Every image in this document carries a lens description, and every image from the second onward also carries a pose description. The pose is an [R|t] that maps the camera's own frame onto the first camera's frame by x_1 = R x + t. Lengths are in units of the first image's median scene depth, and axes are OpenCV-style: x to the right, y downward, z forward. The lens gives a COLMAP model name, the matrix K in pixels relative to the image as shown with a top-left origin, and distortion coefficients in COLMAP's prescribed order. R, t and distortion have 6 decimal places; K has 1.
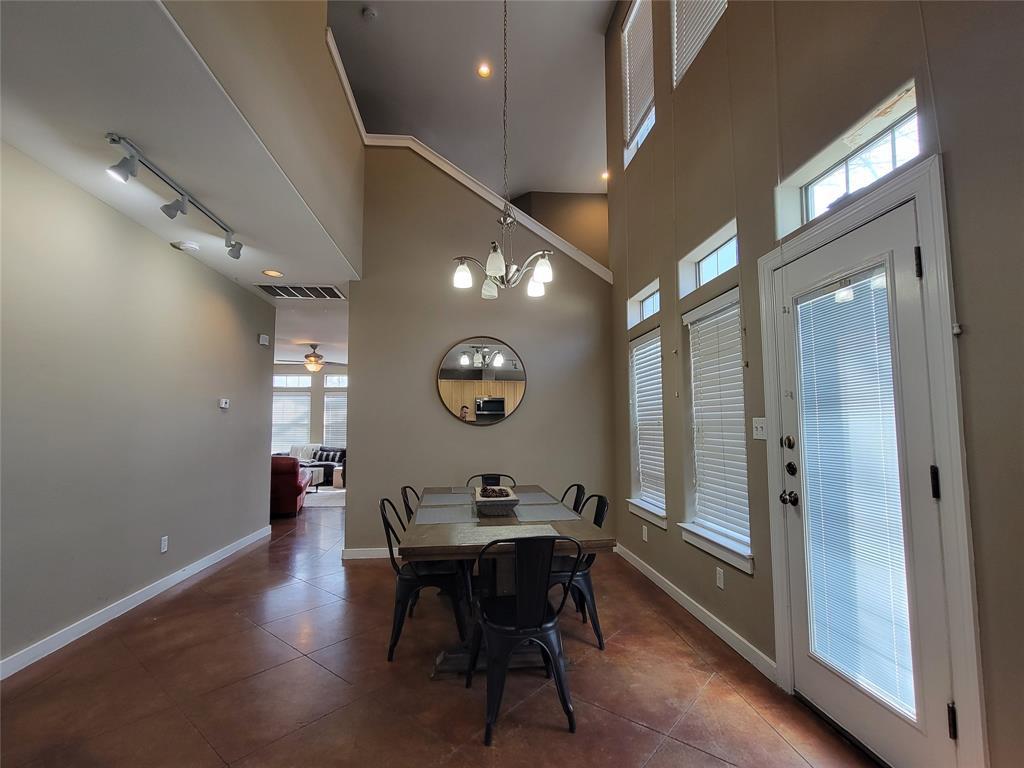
lens RADIAL K [[482.4, 0, 510.3], [0, 482.4, 387.8], [0, 0, 1]] dist [0.000273, -0.000045]
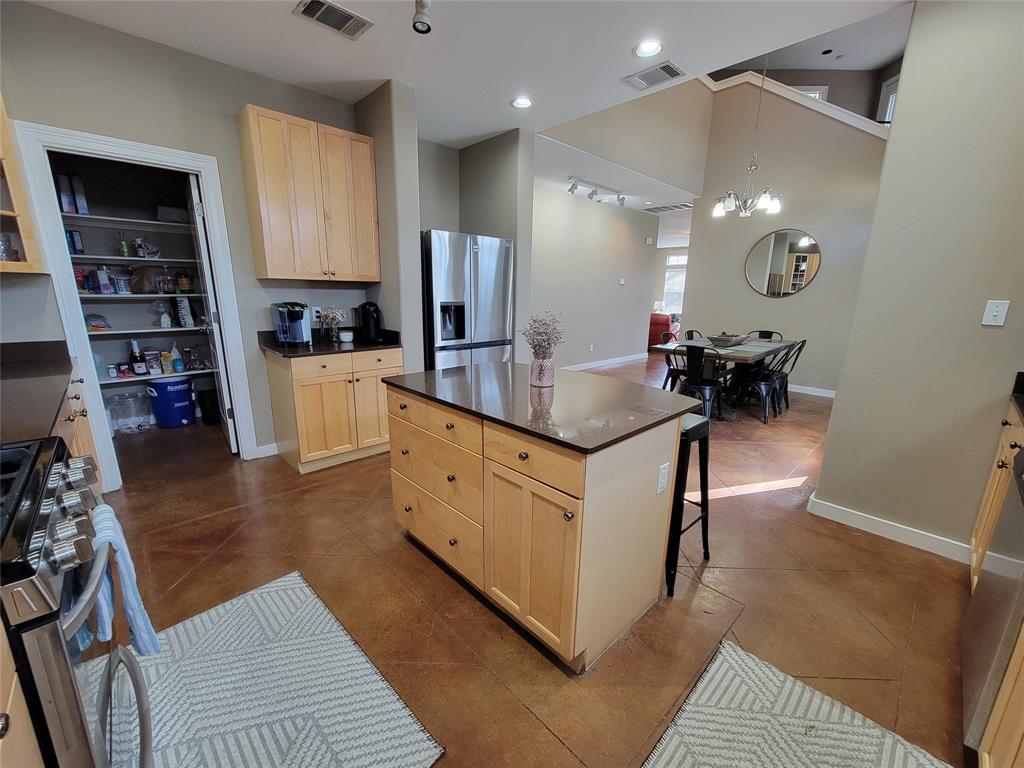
lens RADIAL K [[419.8, 0, 513.3], [0, 419.8, 392.5], [0, 0, 1]] dist [-0.002497, 0.000063]
pose [[0.636551, 0.197154, -0.745609, 0.732953], [0.041291, 0.956675, 0.288216, -0.072182], [0.770129, -0.214251, 0.600831, -0.663869]]
